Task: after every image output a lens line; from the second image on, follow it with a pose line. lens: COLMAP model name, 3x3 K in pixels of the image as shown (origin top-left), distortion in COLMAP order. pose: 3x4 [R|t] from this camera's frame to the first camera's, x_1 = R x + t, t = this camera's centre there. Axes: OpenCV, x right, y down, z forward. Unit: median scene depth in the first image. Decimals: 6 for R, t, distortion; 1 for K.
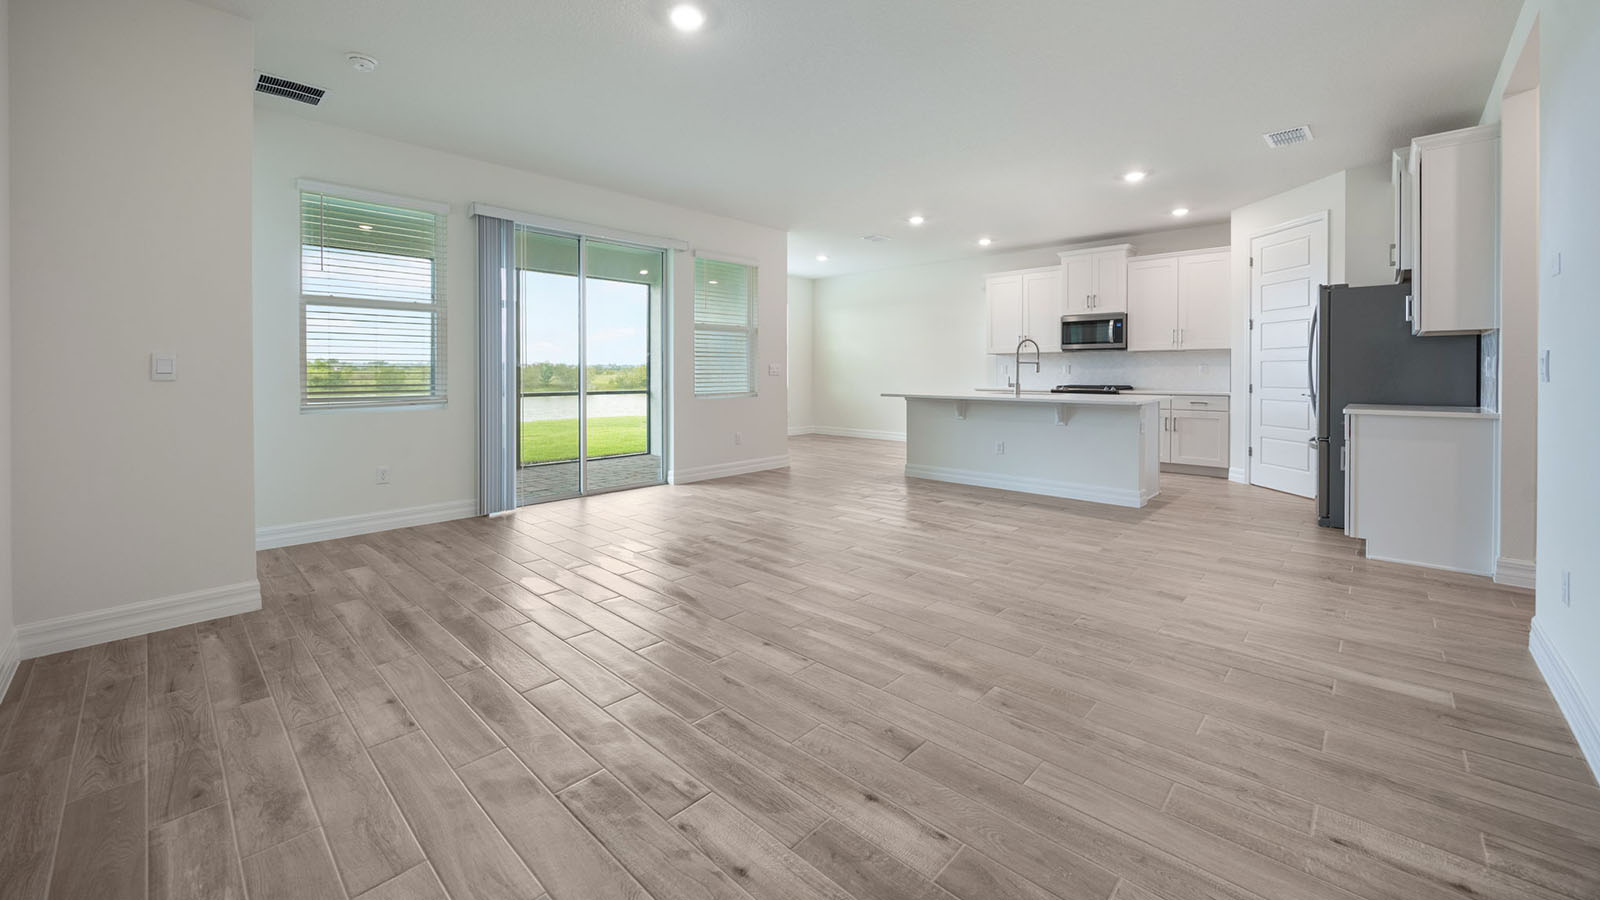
lens RADIAL K [[616.1, 0, 804.2], [0, 616.1, 456.8], [0, 0, 1]] dist [-0.004041, 0.000034]
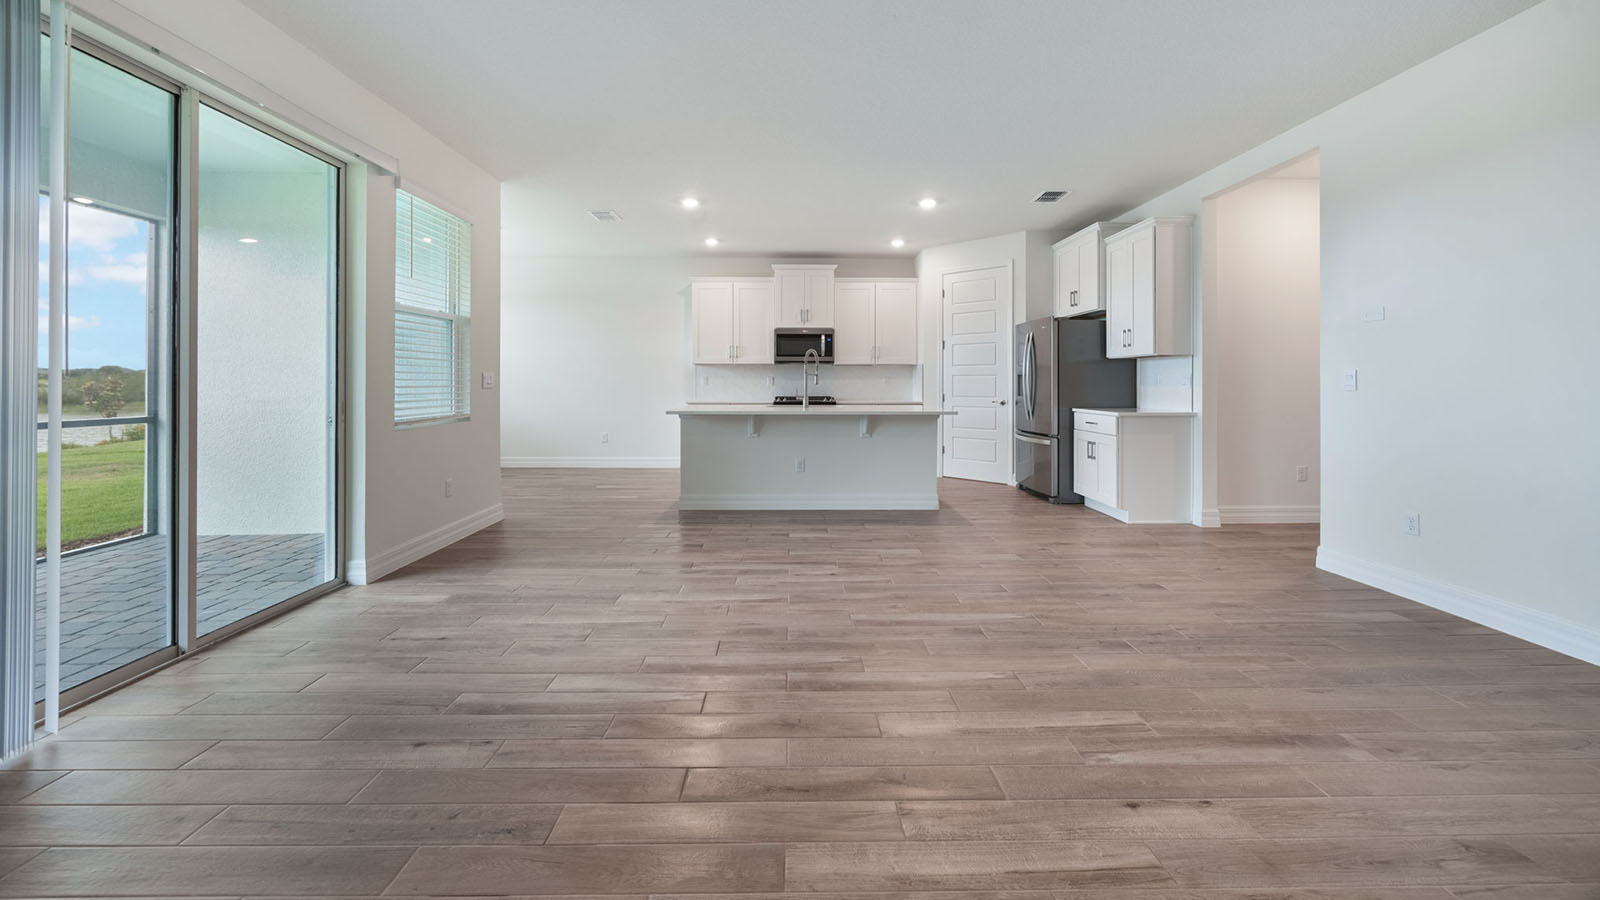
lens RADIAL K [[616.1, 0, 800.0], [0, 616.1, 441.1], [0, 0, 1]] dist [-0.004041, 0.000034]
pose [[0.717285, -0.064093, 0.693826, -0.292396], [0.093720, 0.995586, -0.004920, -0.042068], [-0.690449, 0.068554, 0.720126, 0.299611]]
